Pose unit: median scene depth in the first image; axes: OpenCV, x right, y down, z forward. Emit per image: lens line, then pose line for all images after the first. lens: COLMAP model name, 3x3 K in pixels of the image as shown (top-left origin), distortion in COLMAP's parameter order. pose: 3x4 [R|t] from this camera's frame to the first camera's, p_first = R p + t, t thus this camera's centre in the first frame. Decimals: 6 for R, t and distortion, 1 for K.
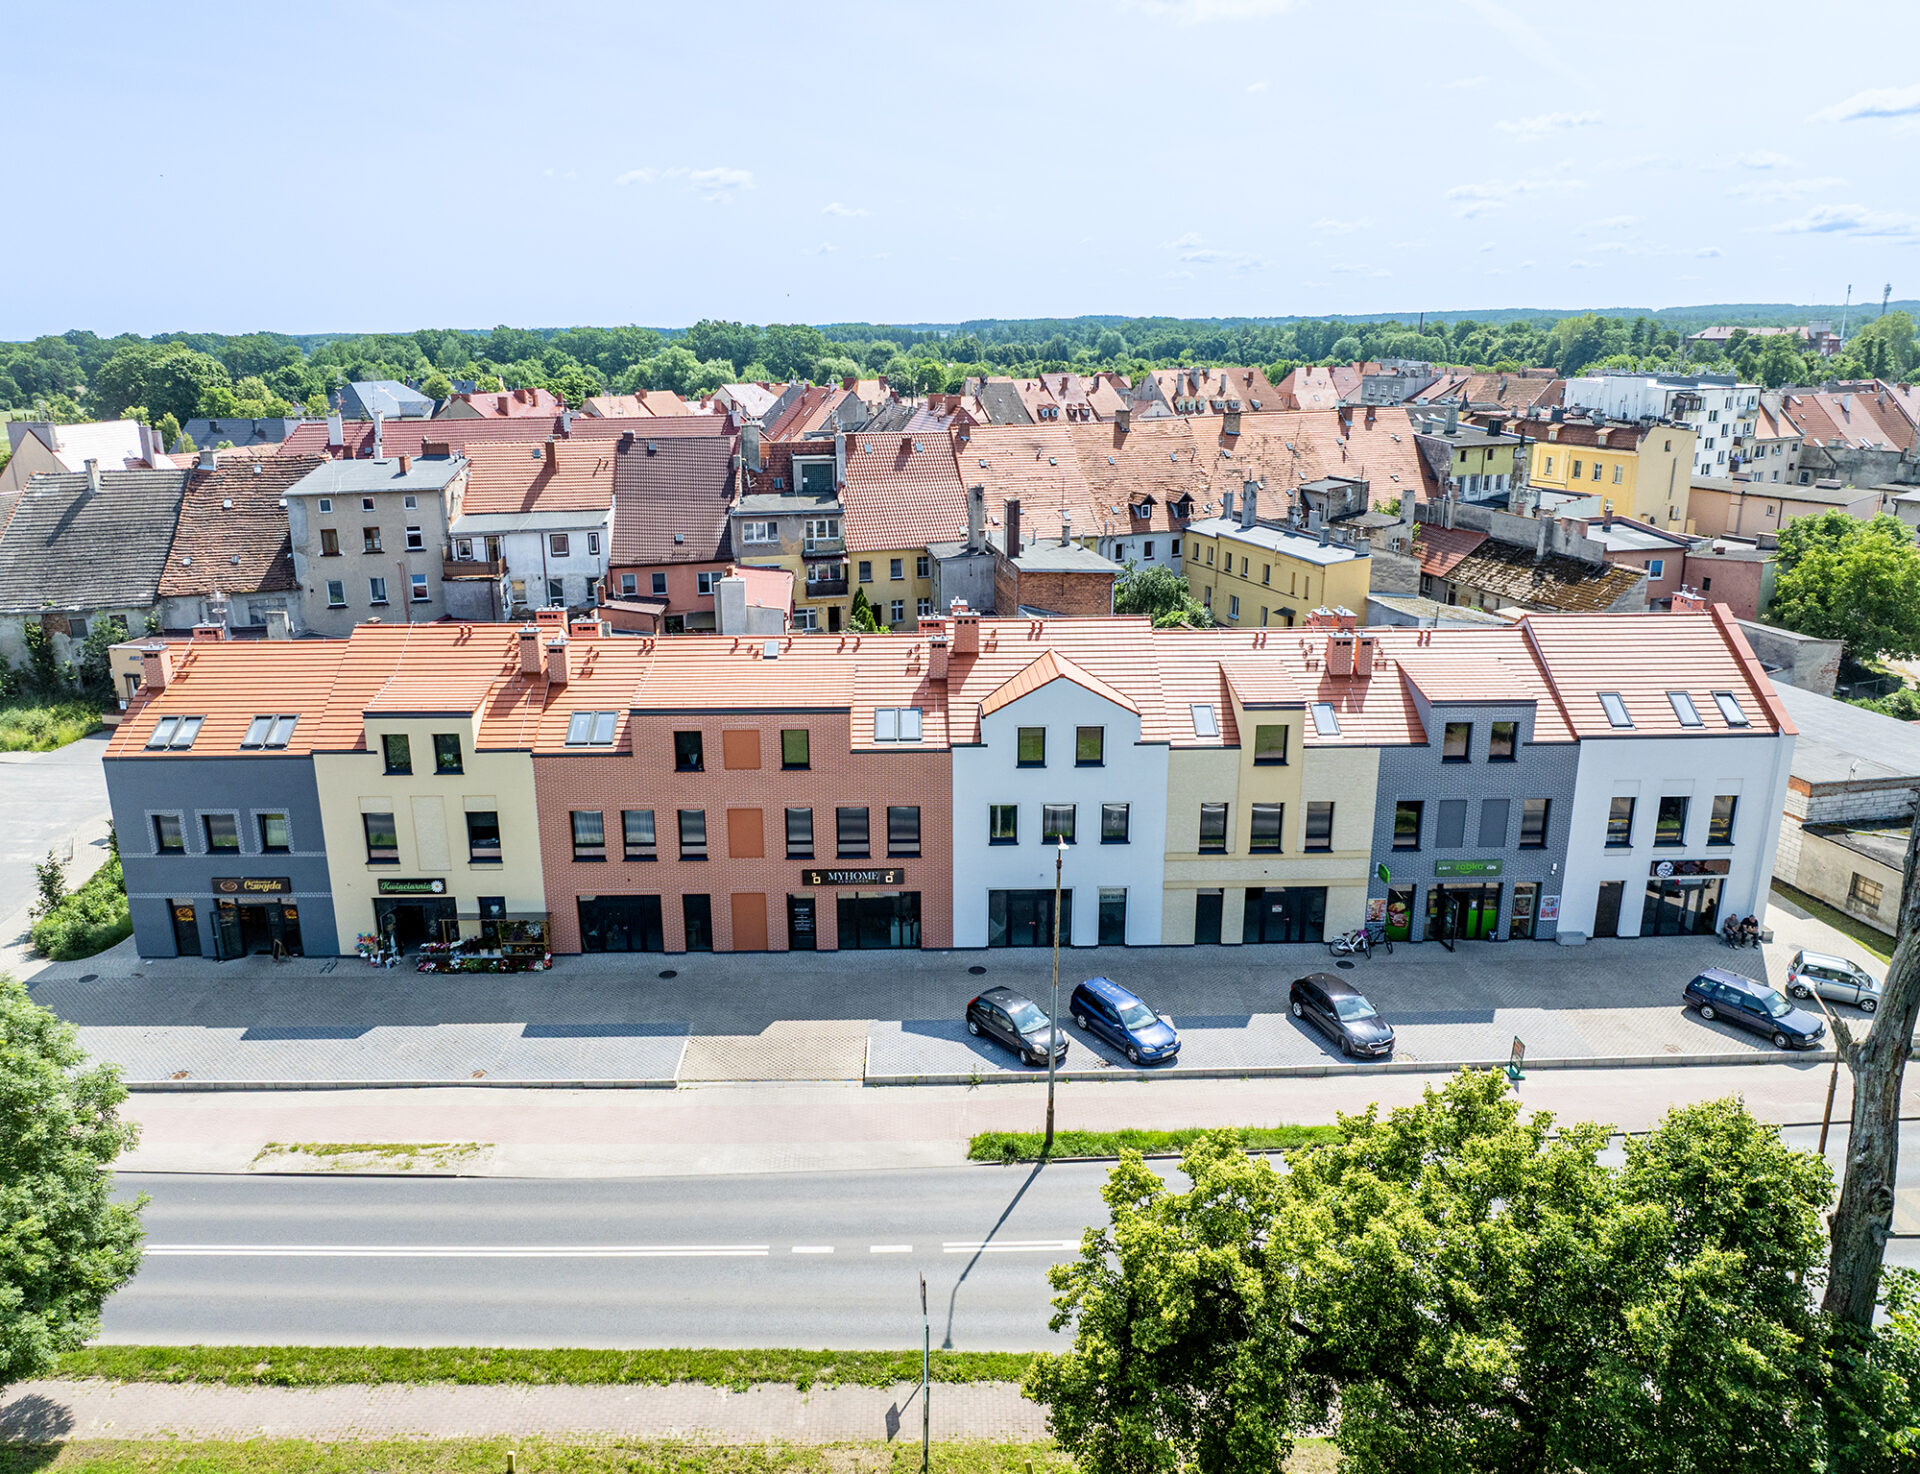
lens RADIAL K [[1387.7, 0, 938.8], [0, 1387.7, 737.5], [0, 0, 1]] dist [-0.030739, -0.005820]
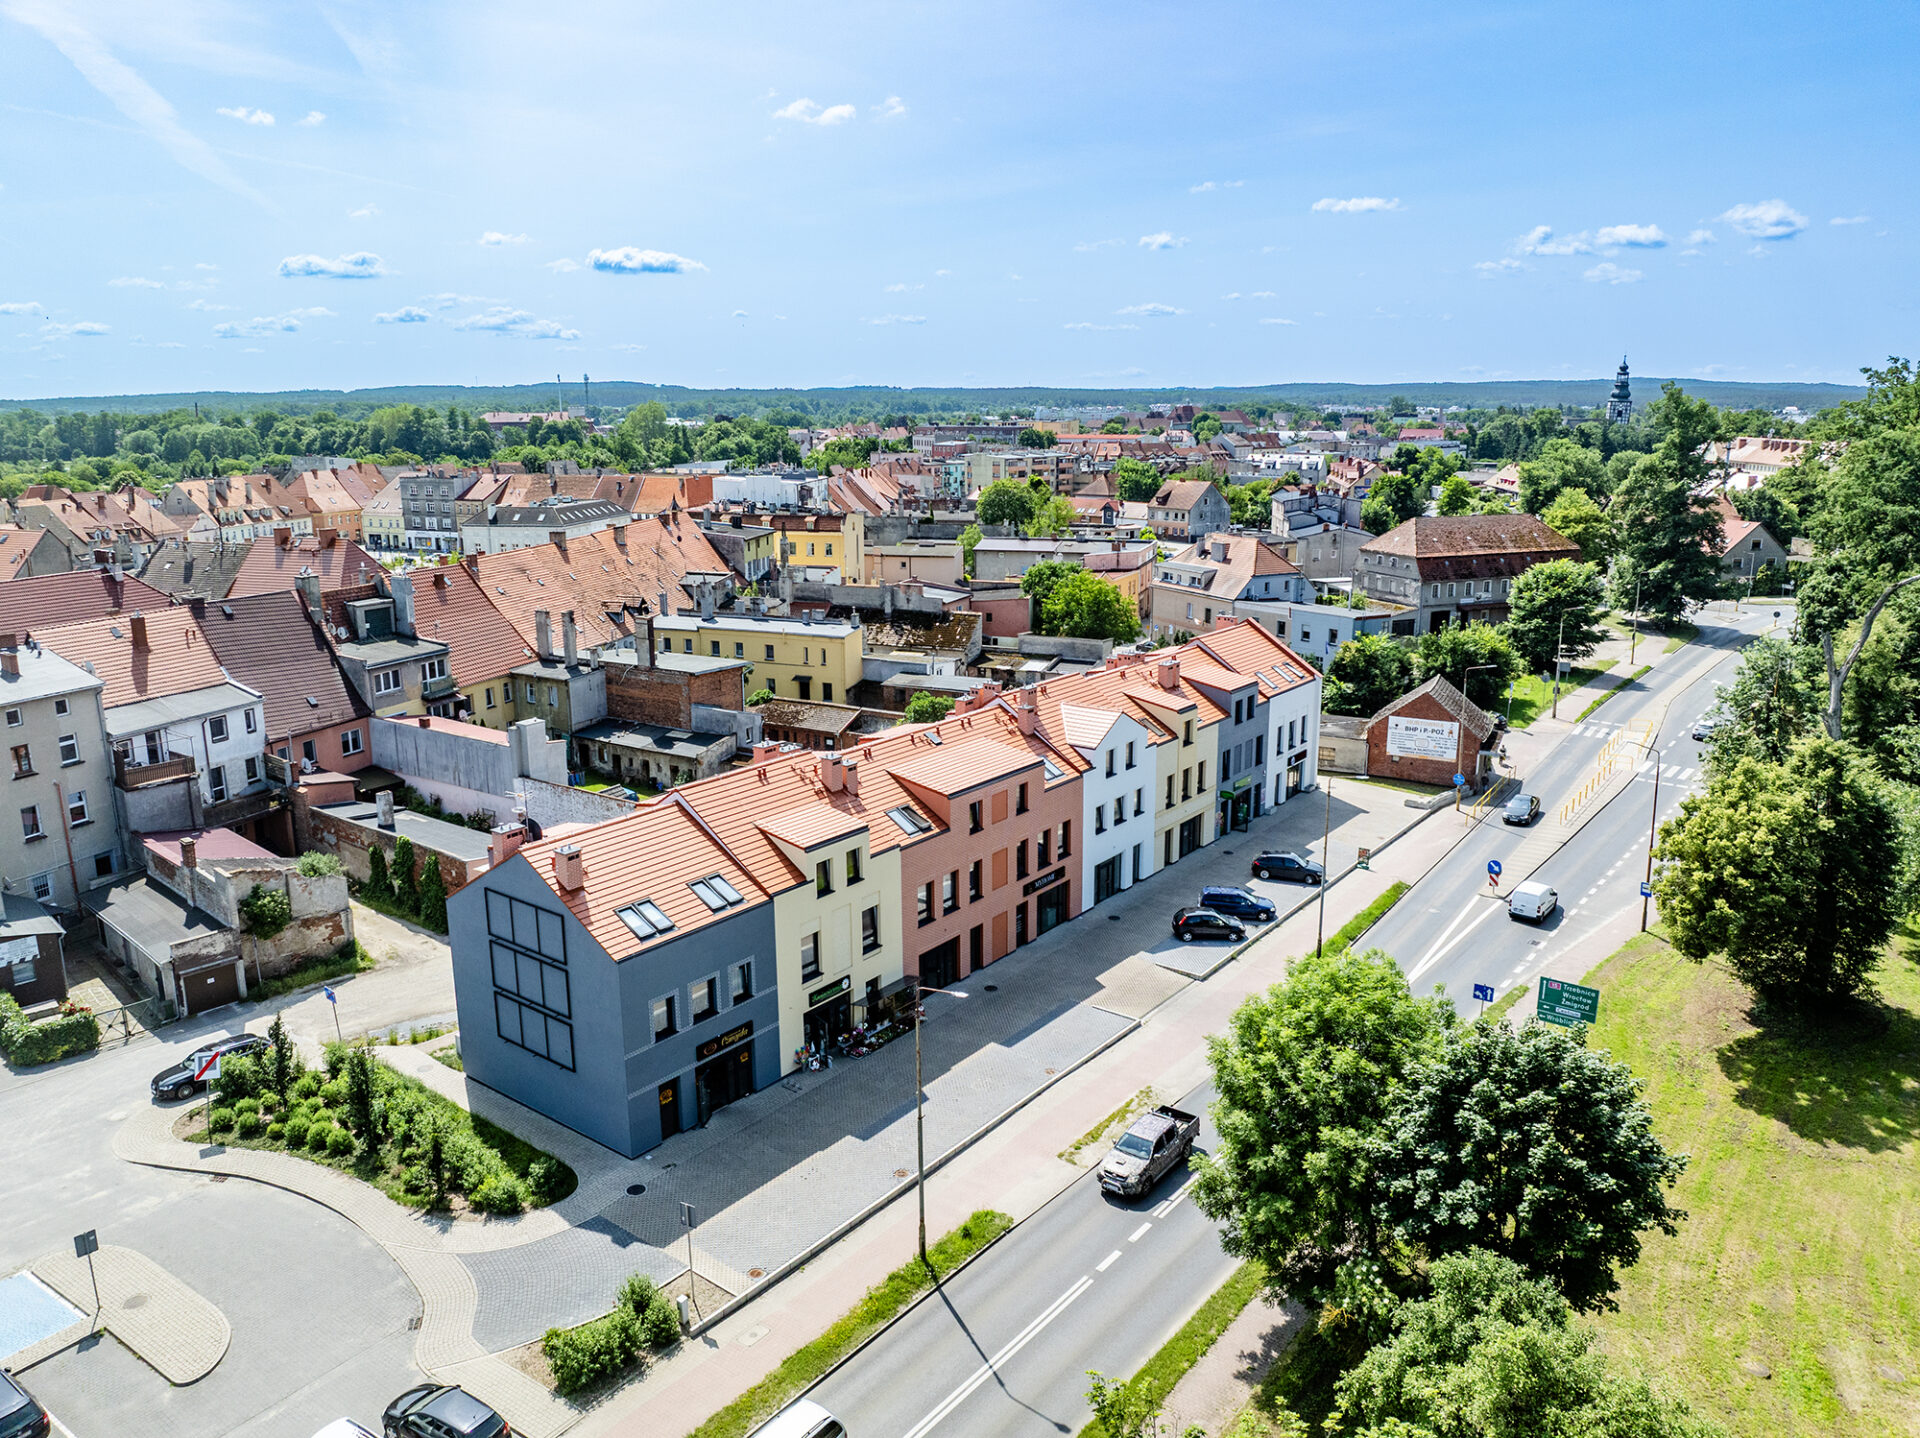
lens RADIAL K [[1352.2, 0, 960.0], [0, 1352.2, 719.0], [0, 0, 1]] dist [-0.033152, 0.001028]
pose [[0.623570, -0.175344, 0.761849, -1.118228], [0.221776, 0.974163, 0.042686, -0.135440], [-0.749650, 0.142342, 0.646346, 0.157708]]
